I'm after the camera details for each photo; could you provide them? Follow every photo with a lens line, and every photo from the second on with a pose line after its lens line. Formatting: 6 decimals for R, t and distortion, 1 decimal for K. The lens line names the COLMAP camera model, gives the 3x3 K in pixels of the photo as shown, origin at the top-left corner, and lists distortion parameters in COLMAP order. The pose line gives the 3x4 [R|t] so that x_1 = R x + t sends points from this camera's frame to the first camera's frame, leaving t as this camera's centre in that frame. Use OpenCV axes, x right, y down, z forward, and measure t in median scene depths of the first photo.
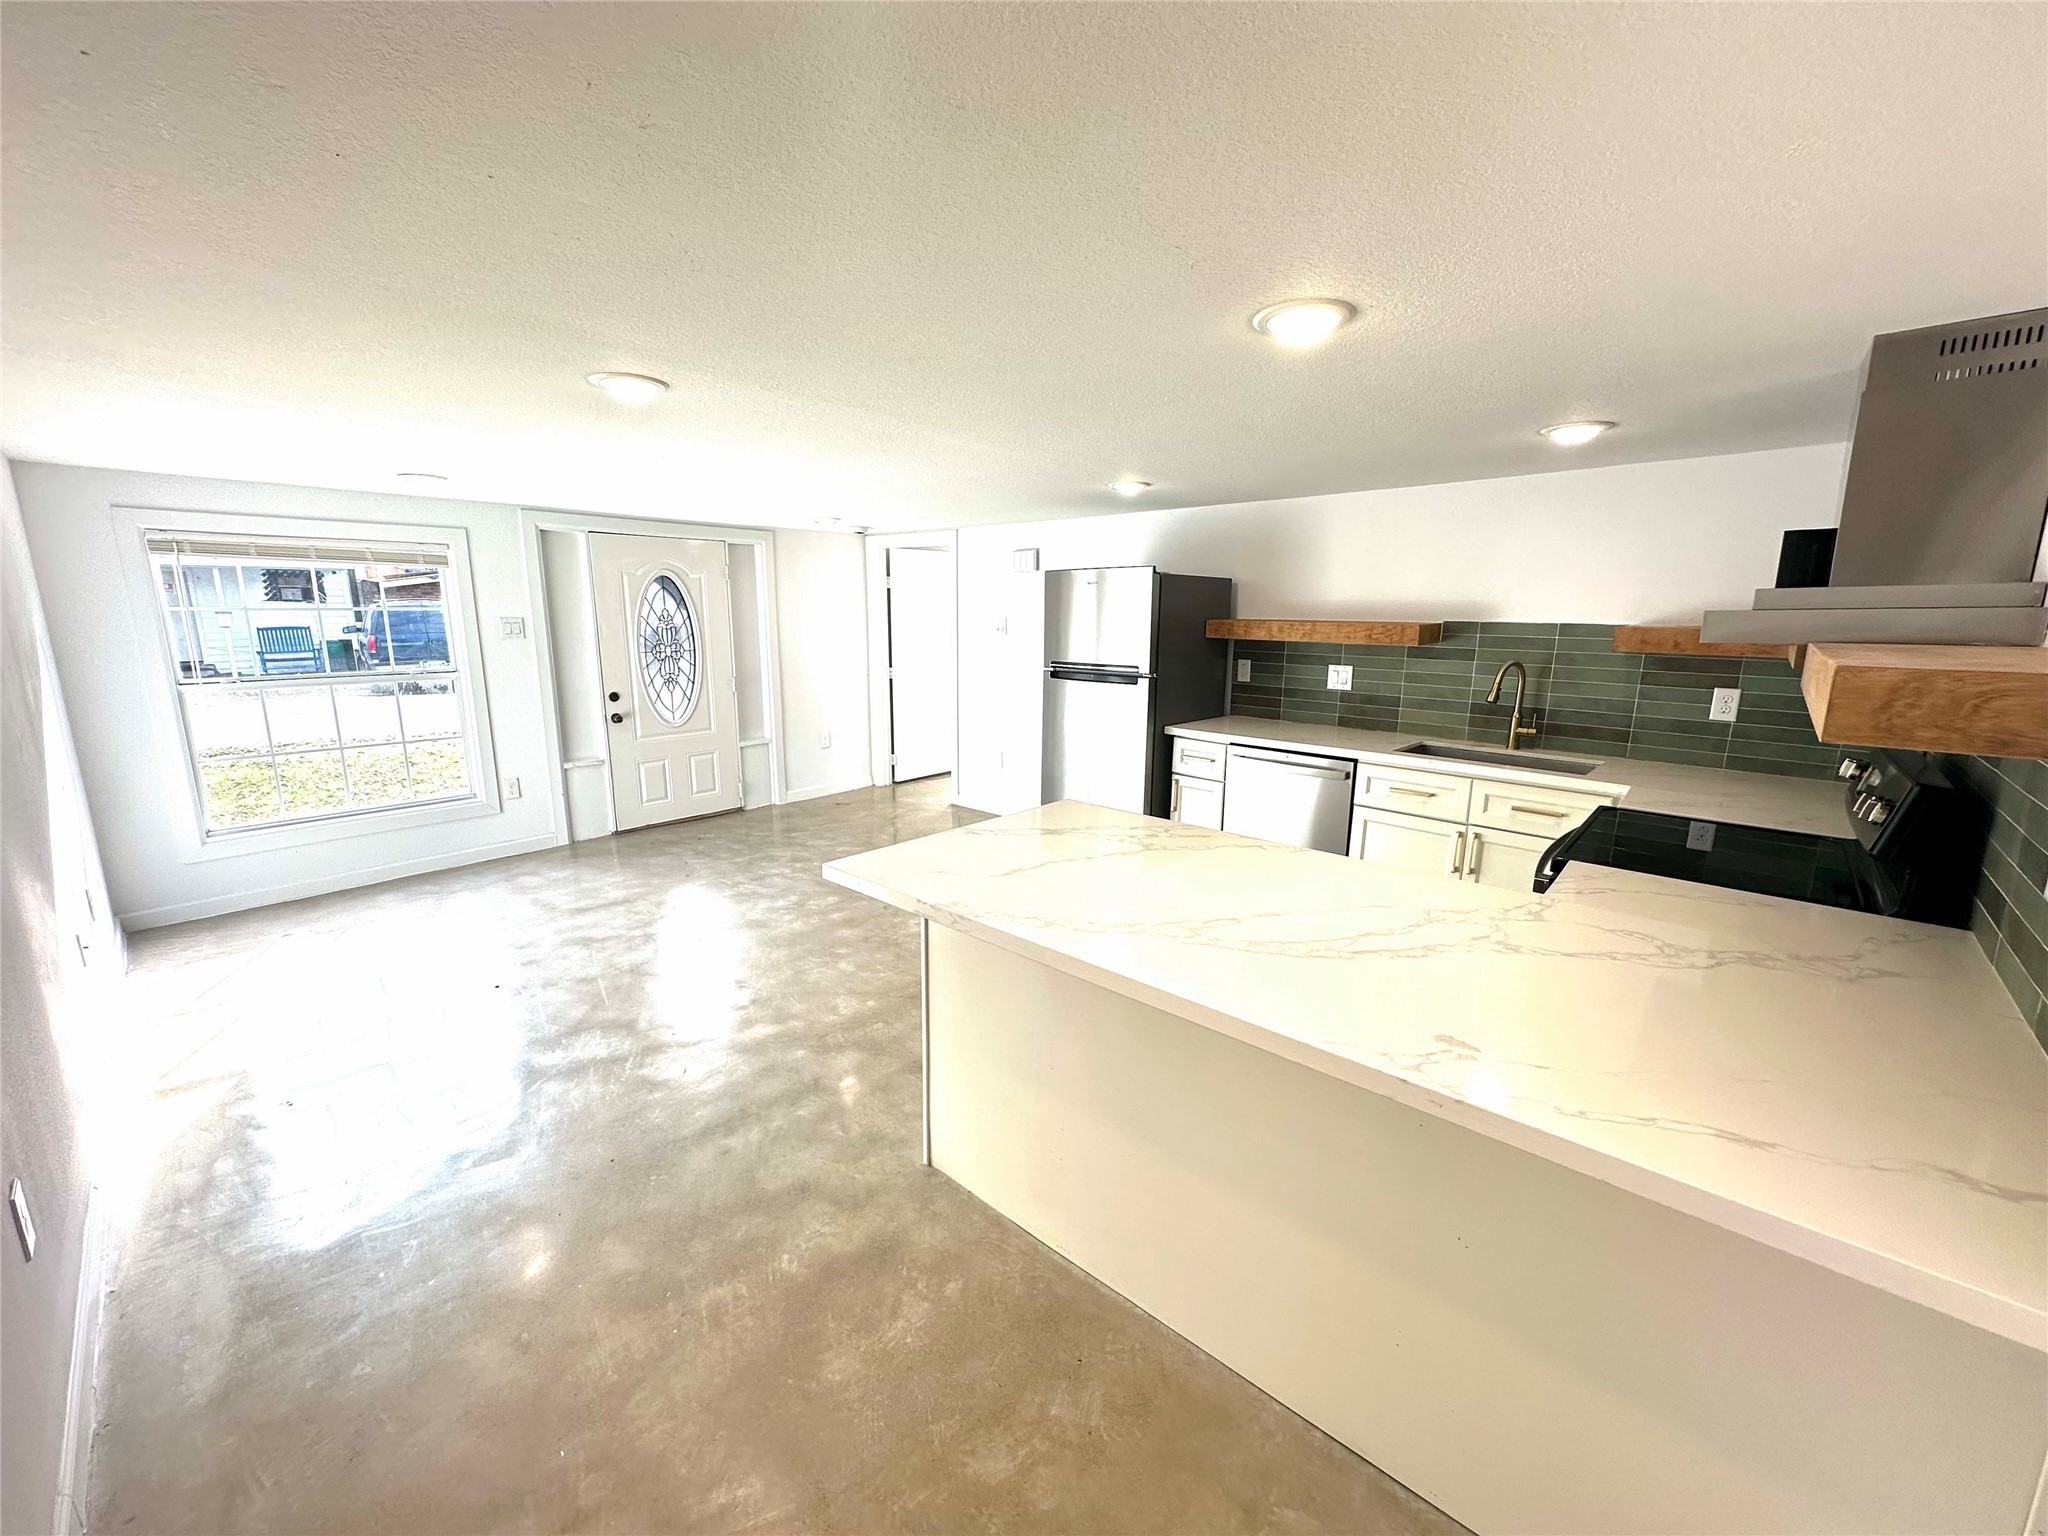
lens RADIAL K [[811.9, 0, 1019.3], [0, 811.9, 763.8], [0, 0, 1]] dist [-0.000085, -0.000310]
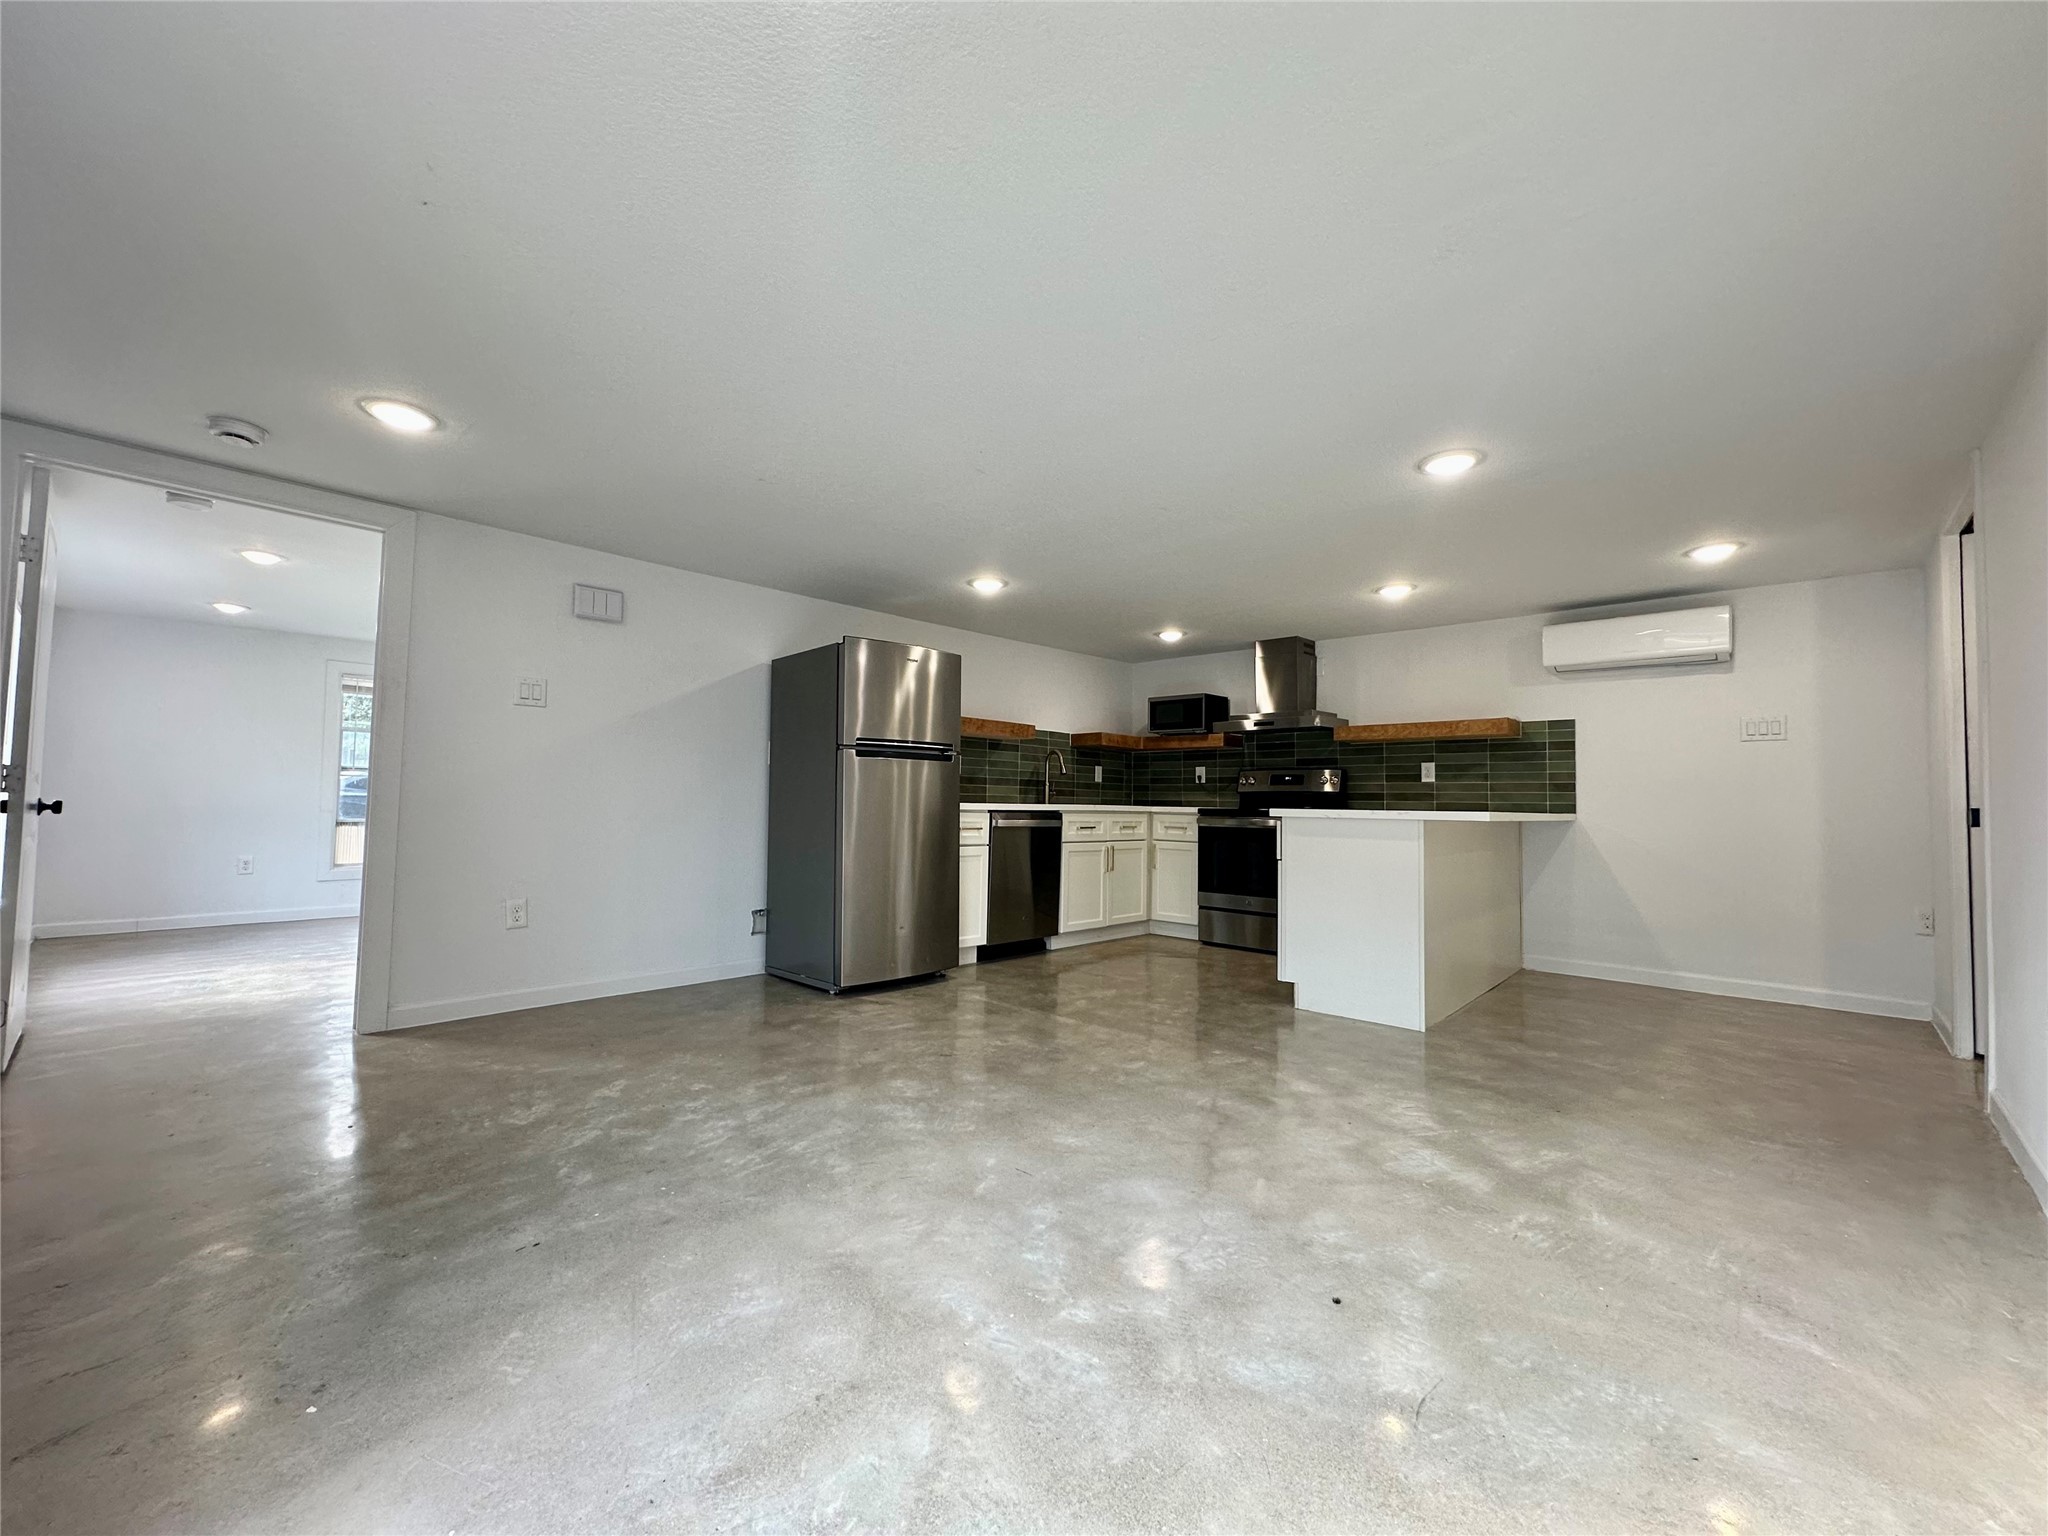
lens RADIAL K [[811.9, 0, 1026.9], [0, 811.9, 772.3], [0, 0, 1]] dist [-0.000085, -0.000310]
pose [[0.006367, 0.031462, 0.999485, -0.912582], [0.174295, 0.984170, -0.032090, -0.033240], [-0.984673, 0.174410, 0.000783, 0.913899]]
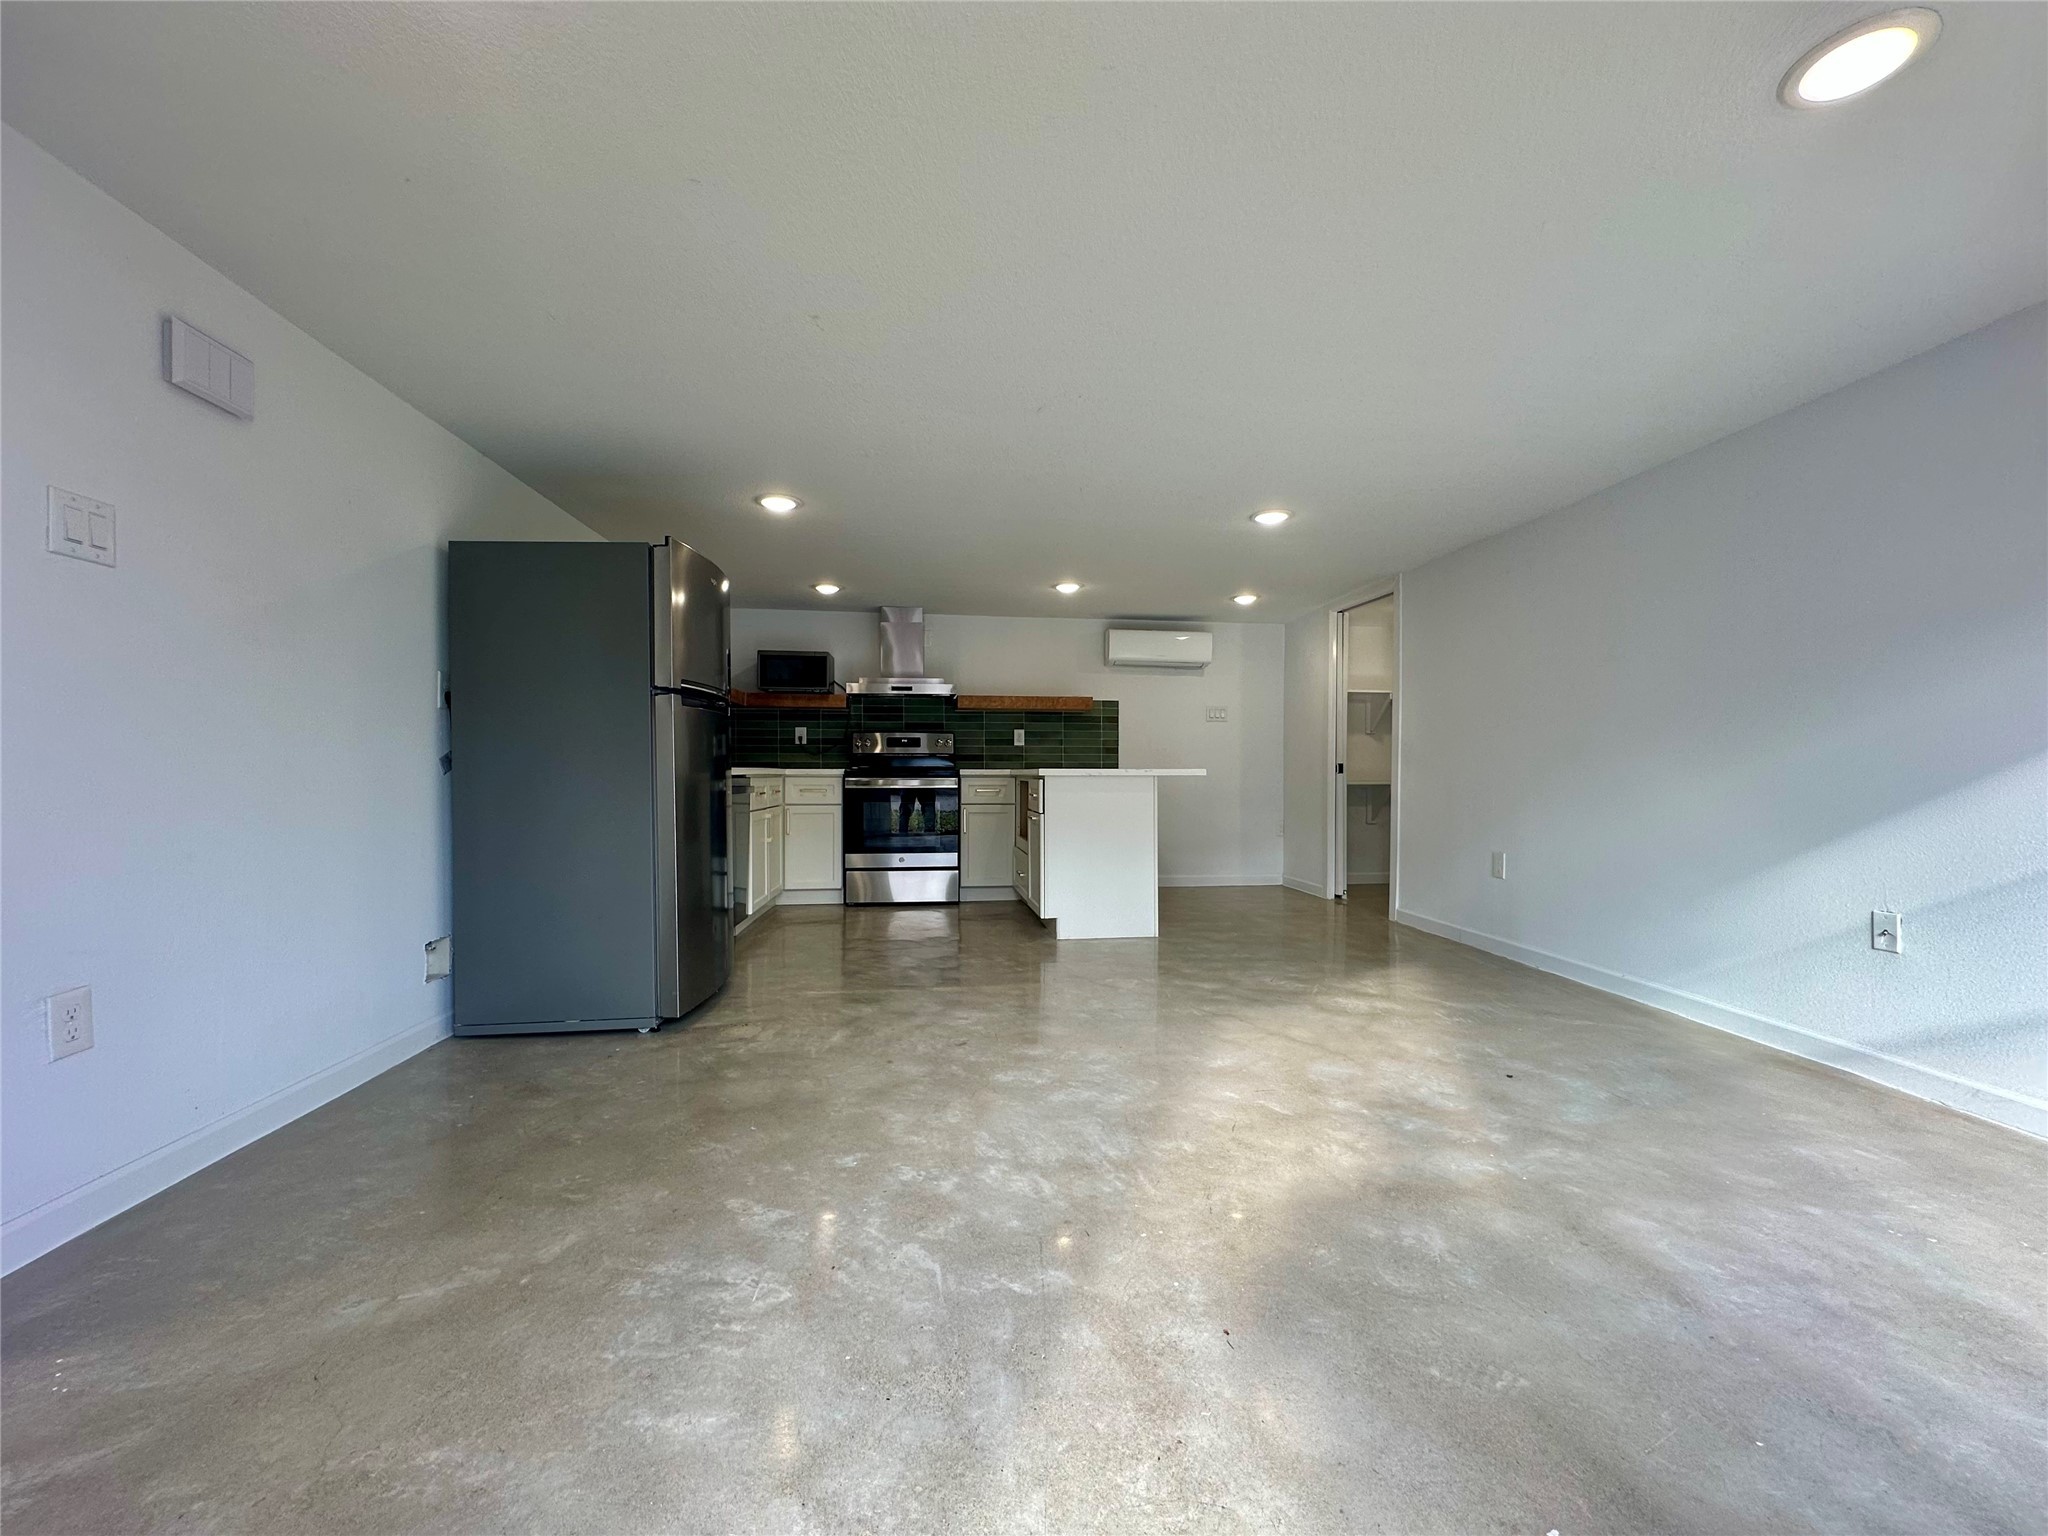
lens RADIAL K [[811.9, 0, 1019.6], [0, 811.9, 774.9], [0, 0, 1]] dist [-0.000085, -0.000310]
pose [[-0.756449, -0.011575, 0.653950, -0.639899], [0.117387, 0.981205, 0.153154, -0.131557], [-0.643432, 0.192619, -0.740874, 1.453470]]
